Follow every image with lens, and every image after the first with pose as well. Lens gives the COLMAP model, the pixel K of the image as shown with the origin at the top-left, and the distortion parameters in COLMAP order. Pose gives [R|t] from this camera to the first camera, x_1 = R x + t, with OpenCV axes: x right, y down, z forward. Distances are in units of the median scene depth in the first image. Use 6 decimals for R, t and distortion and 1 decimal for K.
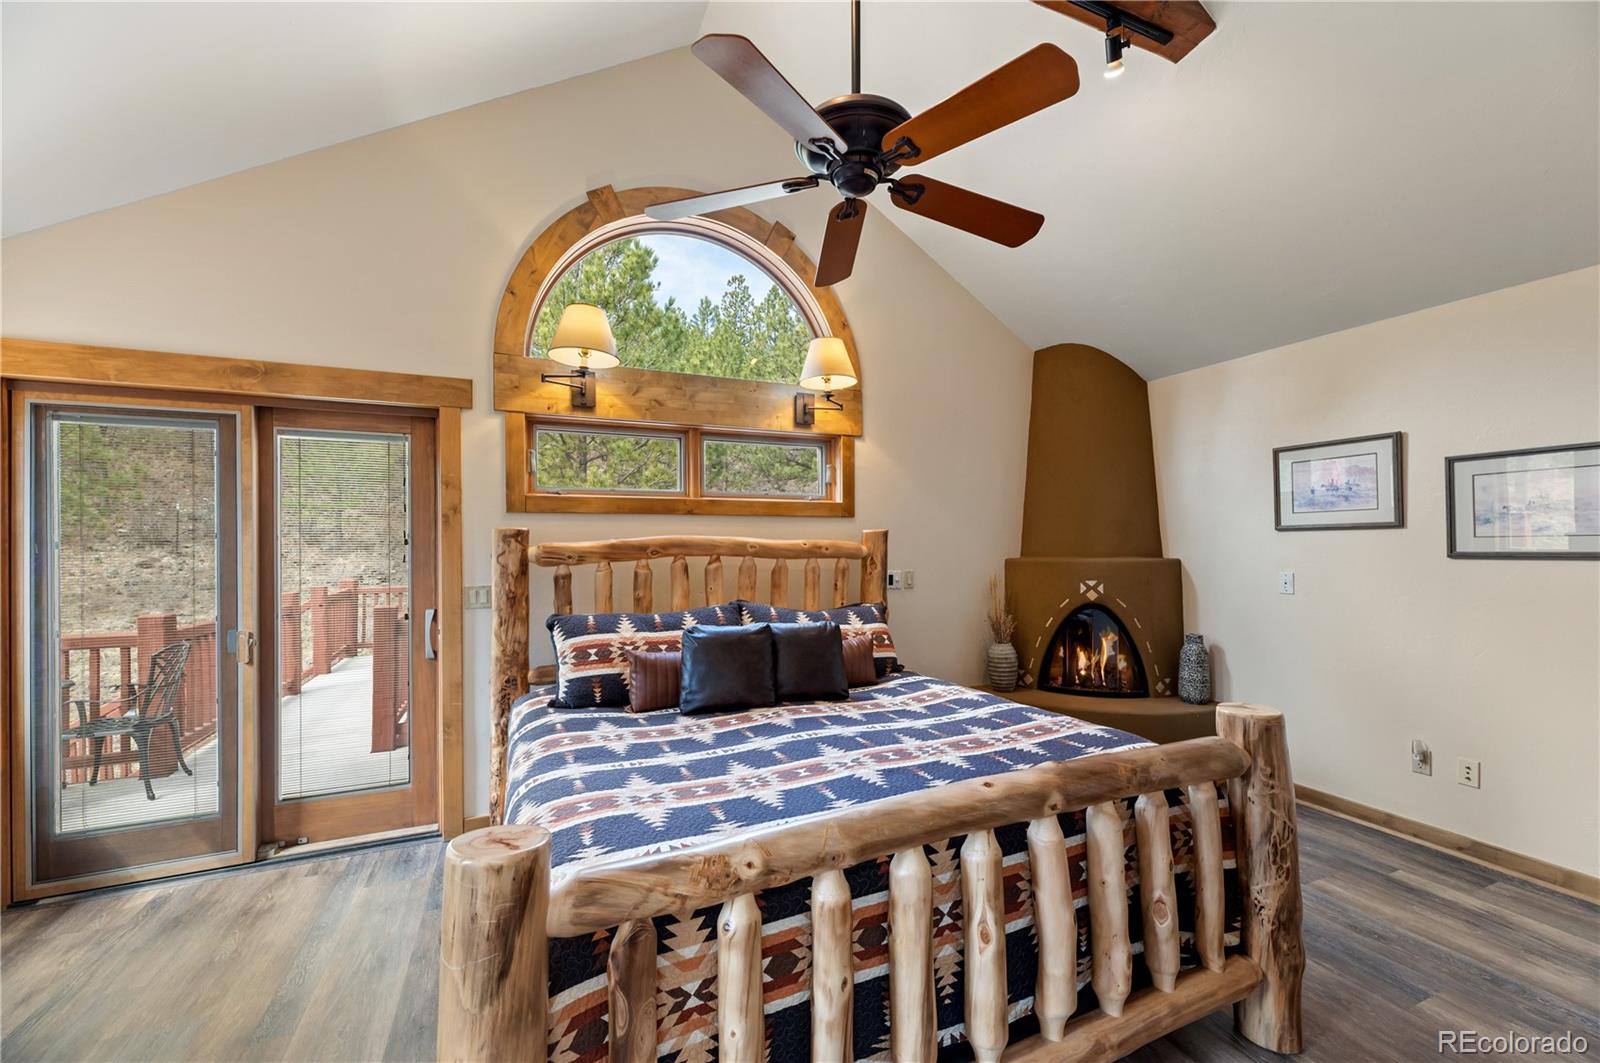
lens RADIAL K [[638.4, 0, 796.1], [0, 638.4, 547.5], [0, 0, 1]] dist [-0.001132, -0.000088]
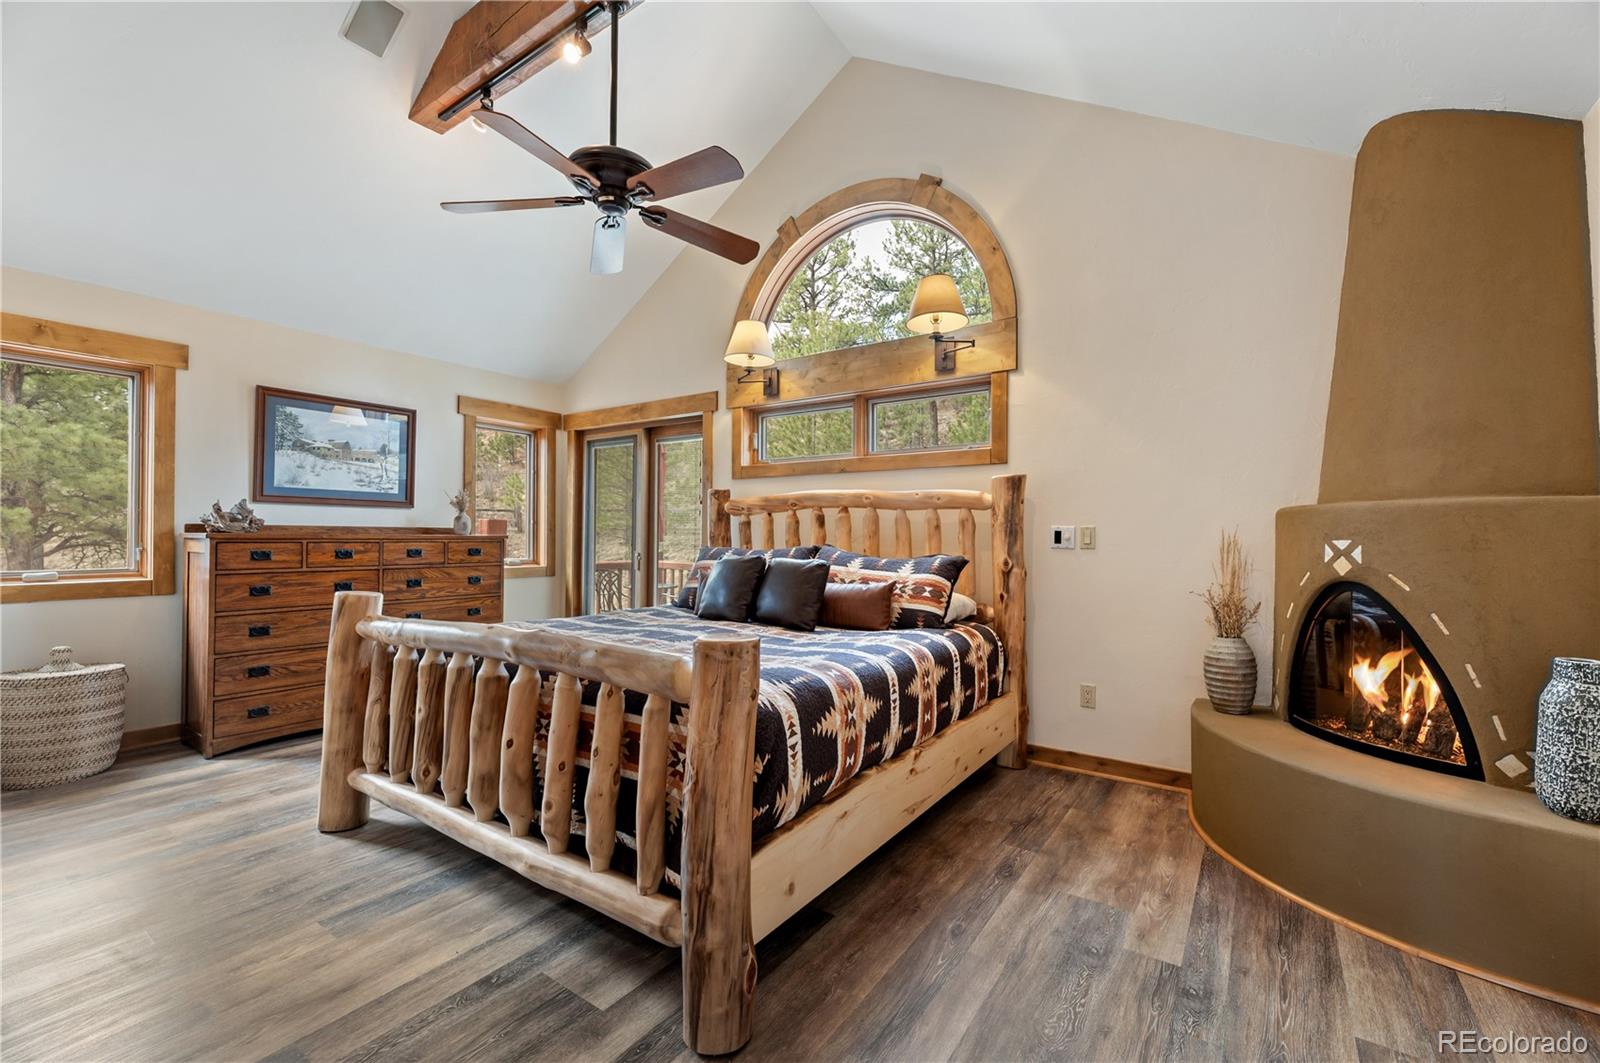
lens RADIAL K [[642.6, 0, 803.8], [0, 642.6, 534.8], [0, 0, 1]] dist [-0.000340, 0.000042]
pose [[0.535571, 0.007979, -0.844452, 0.738871], [-0.016925, 0.999856, -0.001287, 0.060139], [0.844320, 0.014981, 0.535629, 0.318136]]
